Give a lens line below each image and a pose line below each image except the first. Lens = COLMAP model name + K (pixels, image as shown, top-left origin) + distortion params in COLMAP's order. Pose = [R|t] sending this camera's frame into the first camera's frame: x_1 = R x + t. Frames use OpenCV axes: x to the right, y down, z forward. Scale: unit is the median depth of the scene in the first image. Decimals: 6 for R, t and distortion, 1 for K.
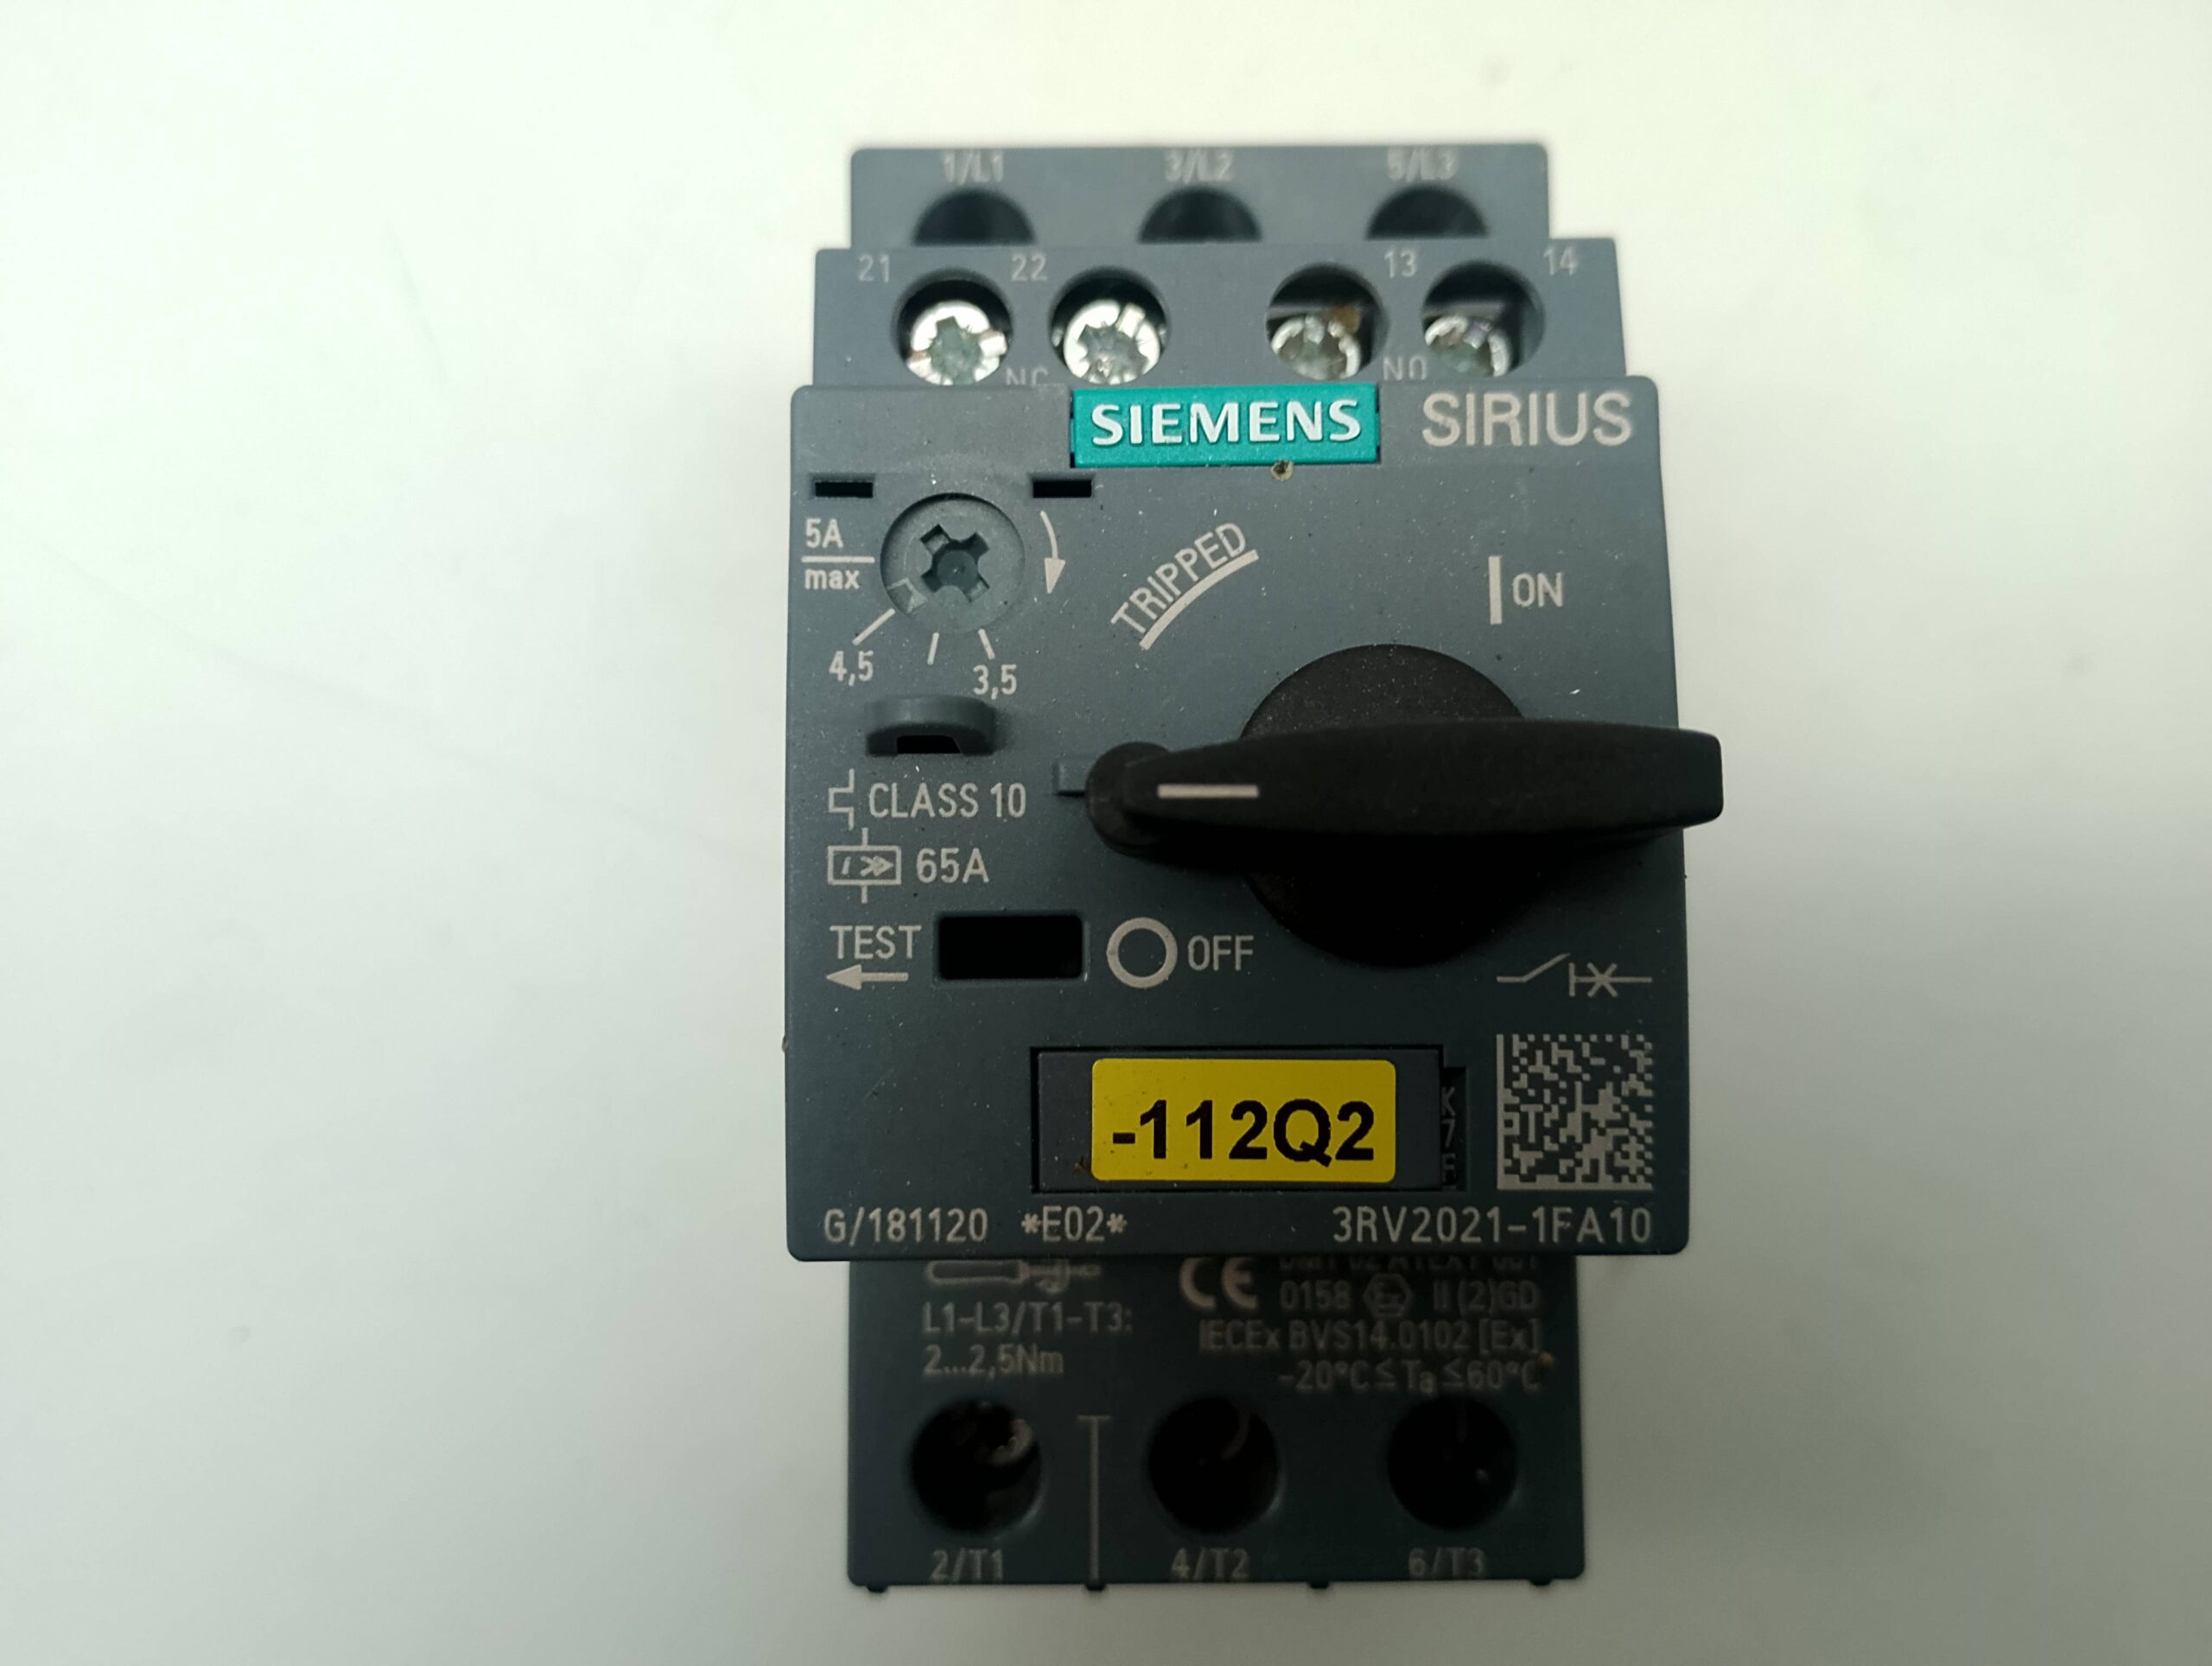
lens RADIAL K [[1976.9, 0, 1101.1], [0, 1976.9, 782.4], [0, 0, 1]] dist [0.194361, -0.698528]
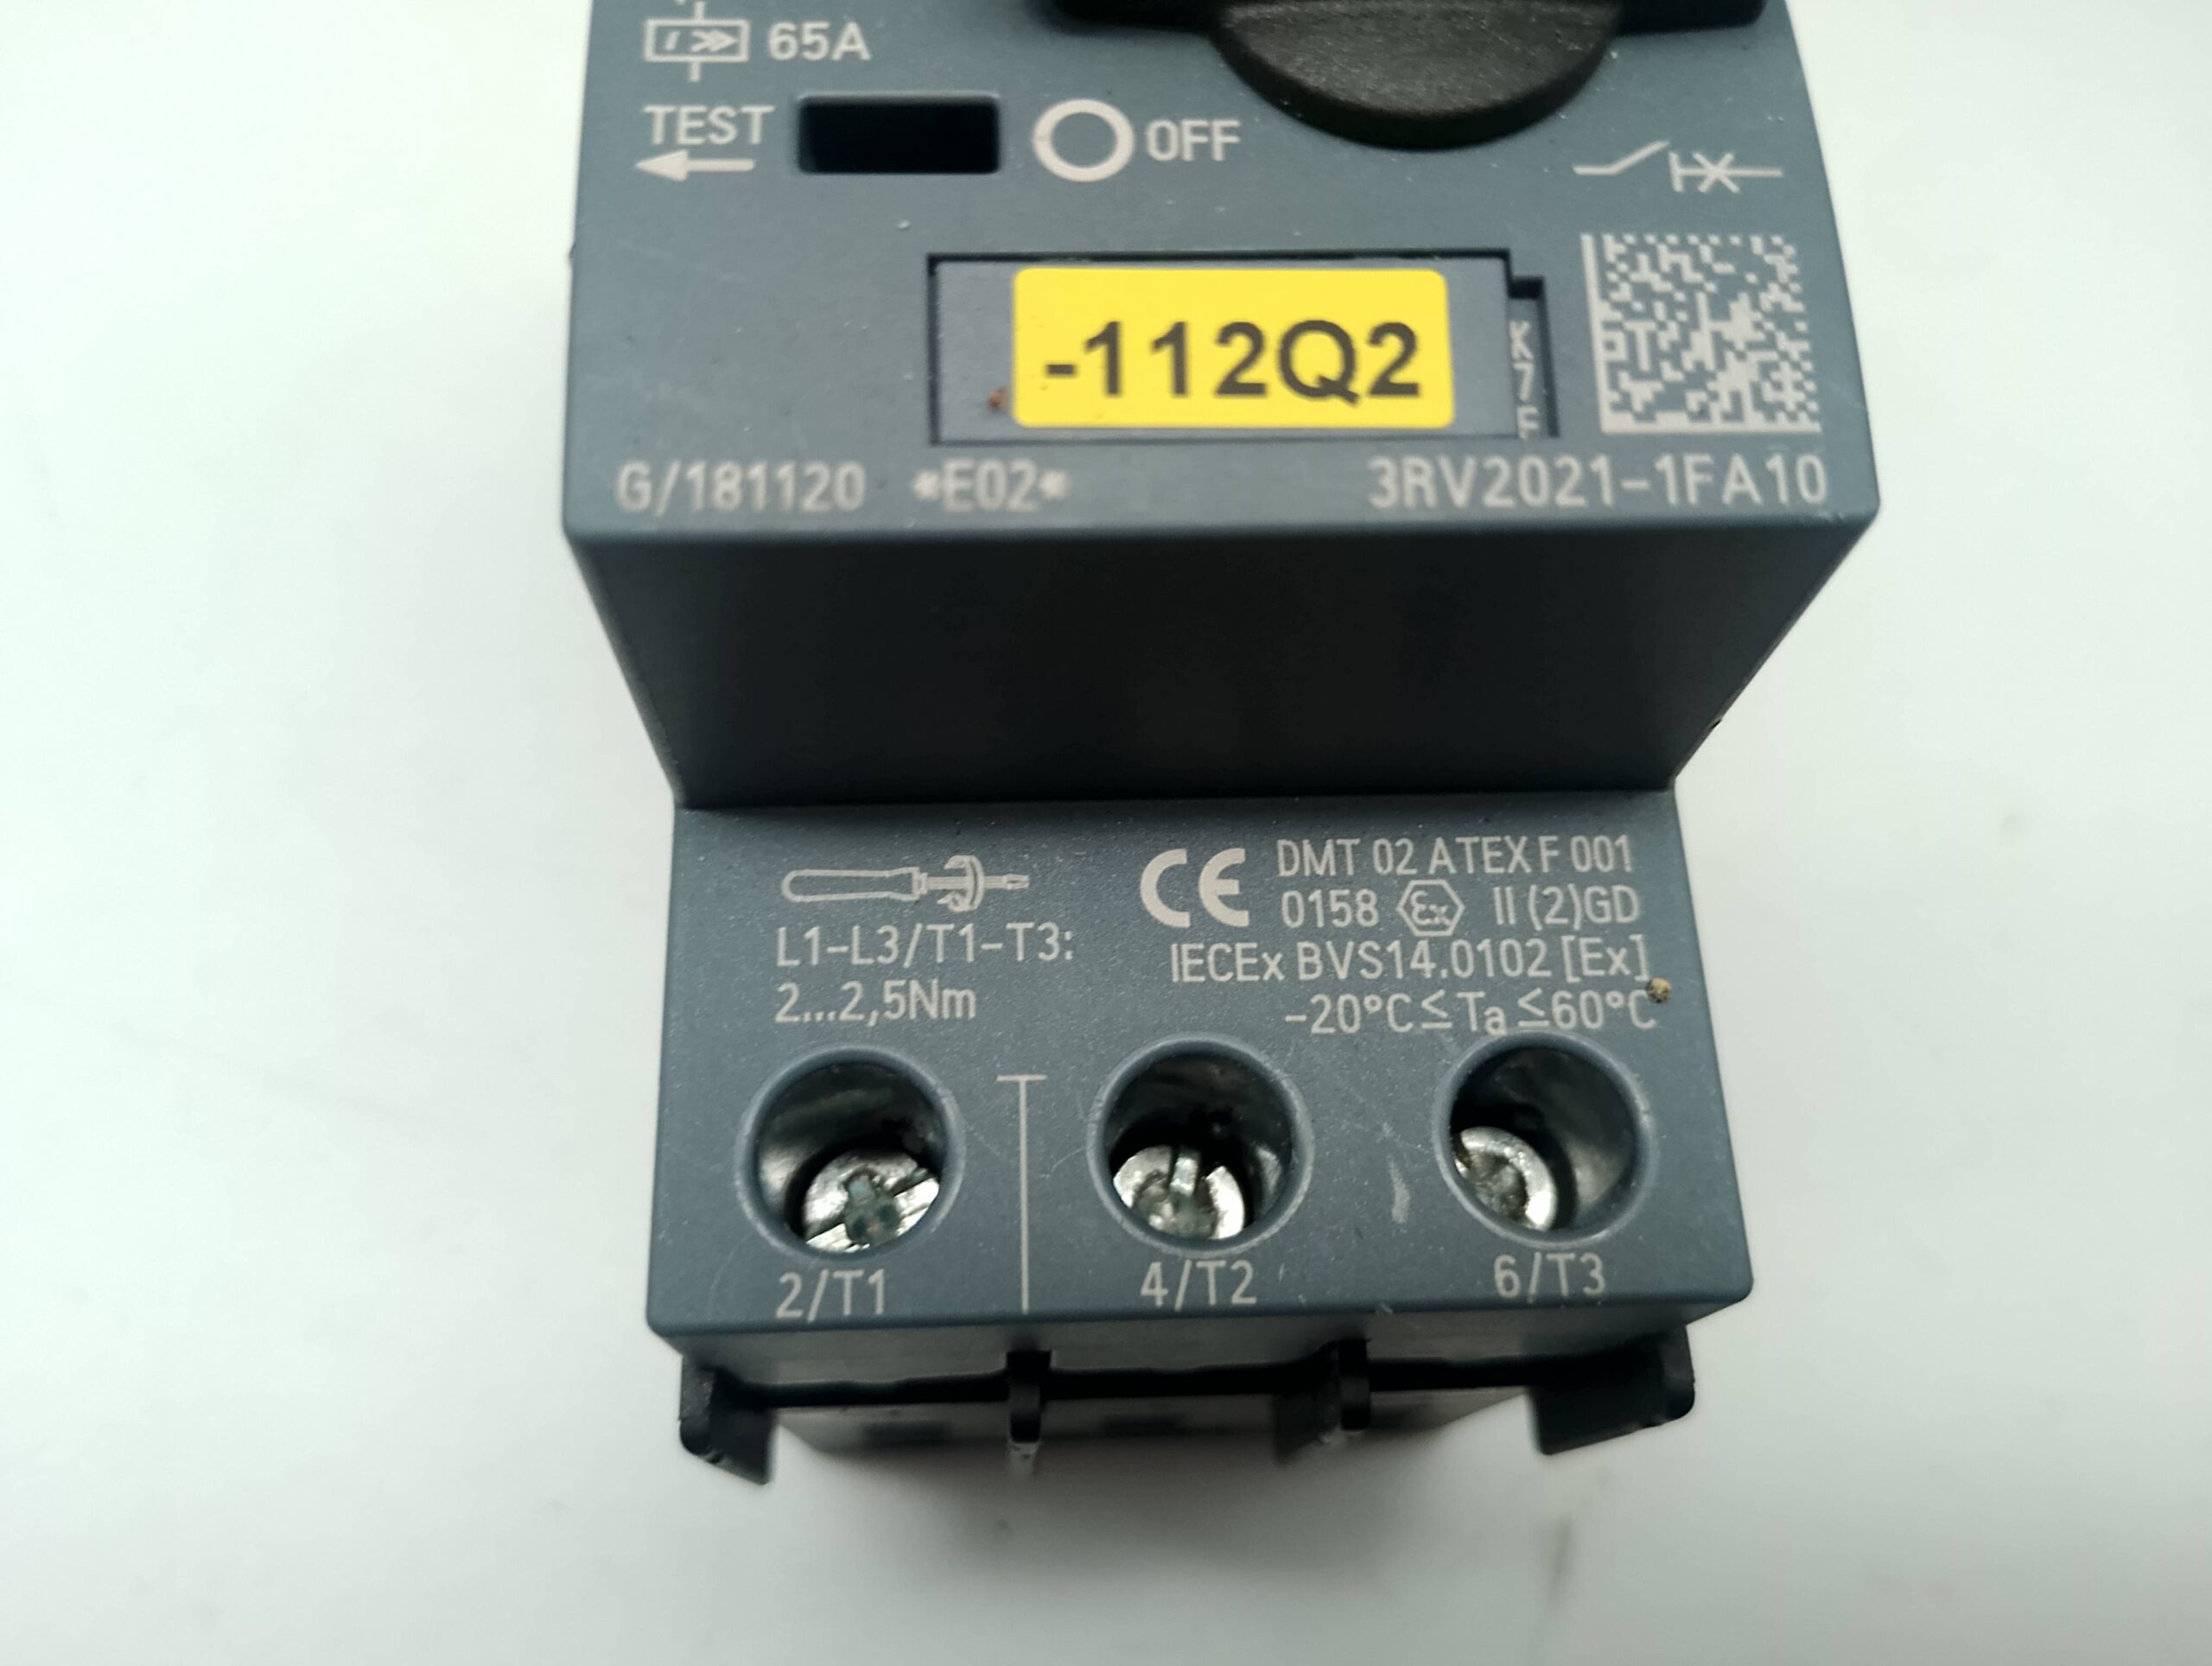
lens RADIAL K [[1976.9, 0, 1101.1], [0, 1976.9, 782.4], [0, 0, 1]] dist [0.194361, -0.698528]
pose [[0.998844, -0.009006, 0.047215, -0.009162], [0.023315, 0.949772, -0.312072, 0.530964], [-0.042033, 0.312812, 0.948885, 0.387088]]
